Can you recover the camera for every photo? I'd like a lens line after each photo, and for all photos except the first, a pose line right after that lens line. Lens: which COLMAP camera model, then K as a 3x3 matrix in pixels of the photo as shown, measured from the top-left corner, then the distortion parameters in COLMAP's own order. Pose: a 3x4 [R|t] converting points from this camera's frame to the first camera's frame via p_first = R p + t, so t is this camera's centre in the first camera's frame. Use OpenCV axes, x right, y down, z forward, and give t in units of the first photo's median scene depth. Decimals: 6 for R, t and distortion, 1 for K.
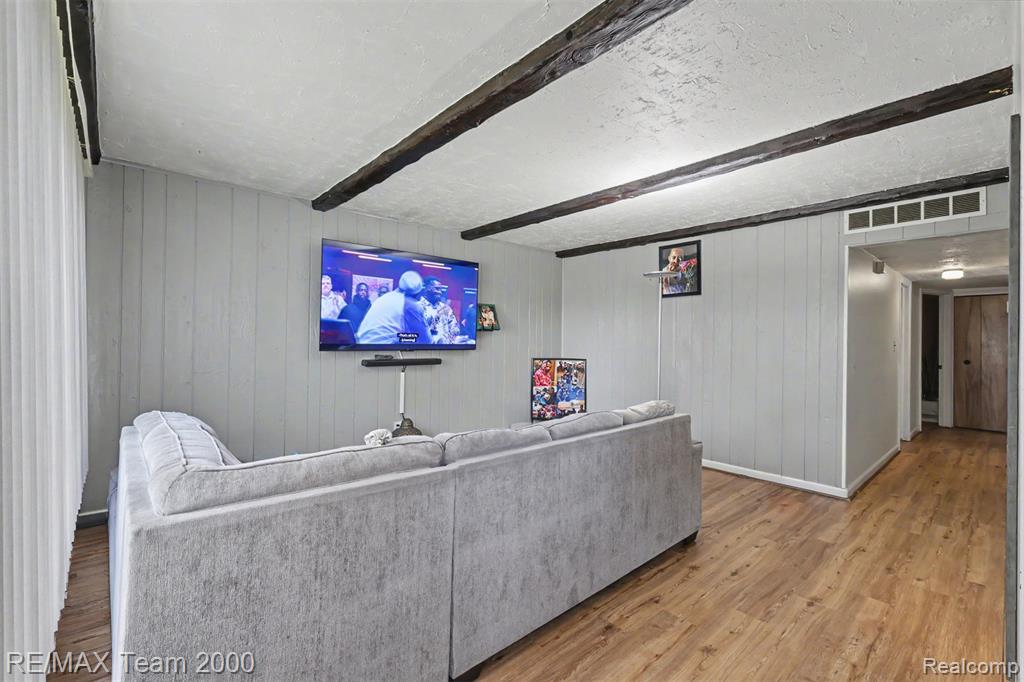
lens RADIAL K [[452.7, 0, 521.4], [0, 452.7, 333.0], [0, 0, 1]] dist [0.004310, 0.000194]
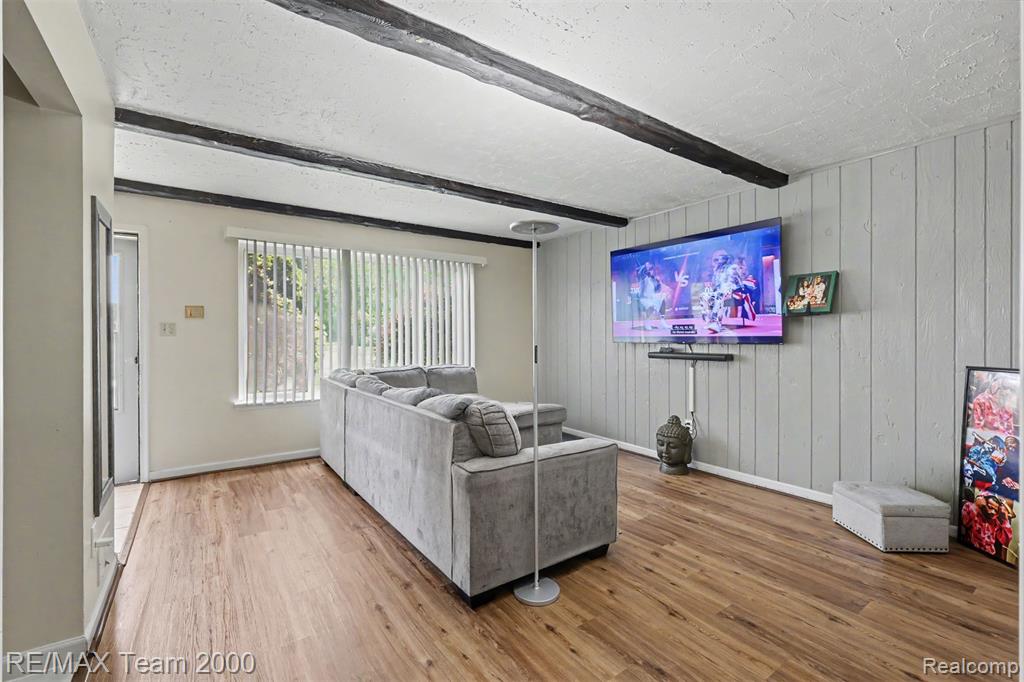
lens RADIAL K [[452.7, 0, 515.3], [0, 452.7, 343.1], [0, 0, 1]] dist [0.004310, 0.000194]
pose [[-0.139176, 0.002139, -0.990265, 1.171480], [0.015203, 0.999884, 0.000023, 0.052779], [0.990151, -0.015051, -0.139193, 1.287526]]
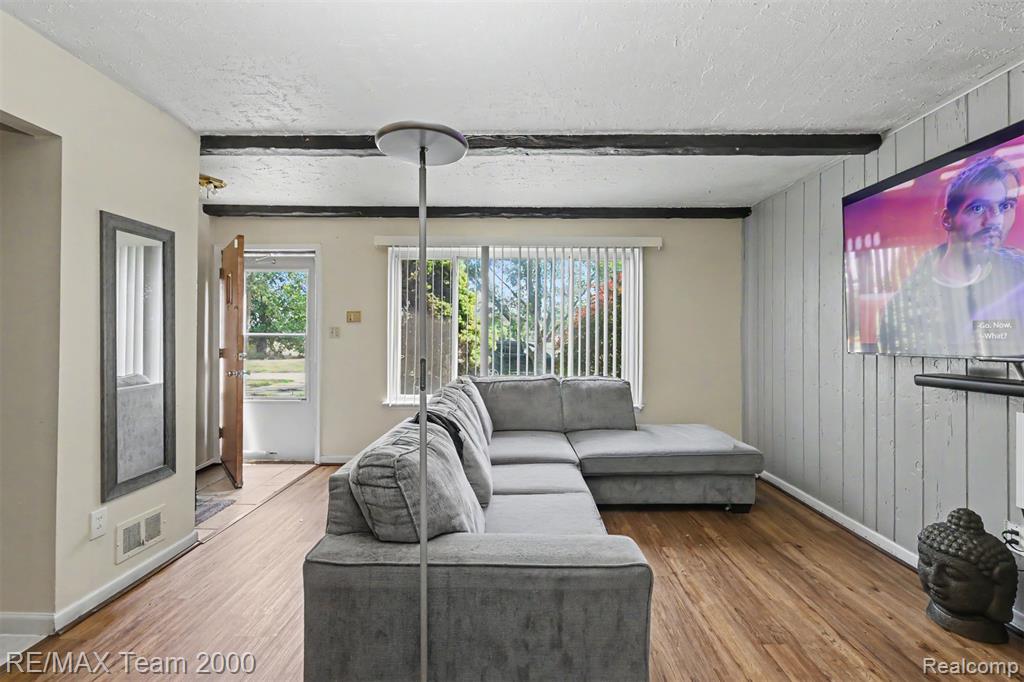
lens RADIAL K [[452.7, 0, 509.4], [0, 452.7, 341.4], [0, 0, 1]] dist [0.004310, 0.000194]
pose [[-0.694389, -0.012960, -0.719483, 0.635447], [-0.003506, 0.999887, -0.014627, 0.046036], [0.719591, -0.007635, -0.694356, 1.582936]]
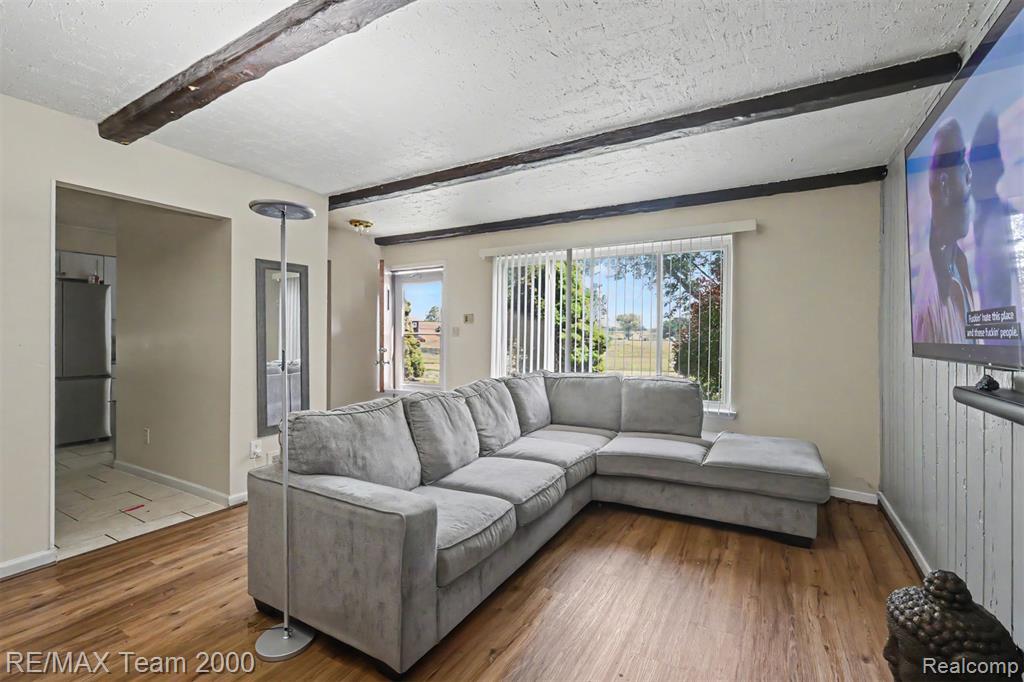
lens RADIAL K [[452.7, 0, 507.9], [0, 452.7, 344.0], [0, 0, 1]] dist [0.004310, 0.000194]
pose [[-0.959167, -0.011968, -0.282586, 0.239796], [-0.012613, 0.999920, 0.000463, 0.042490], [0.282558, 0.004009, -0.959242, 1.963203]]
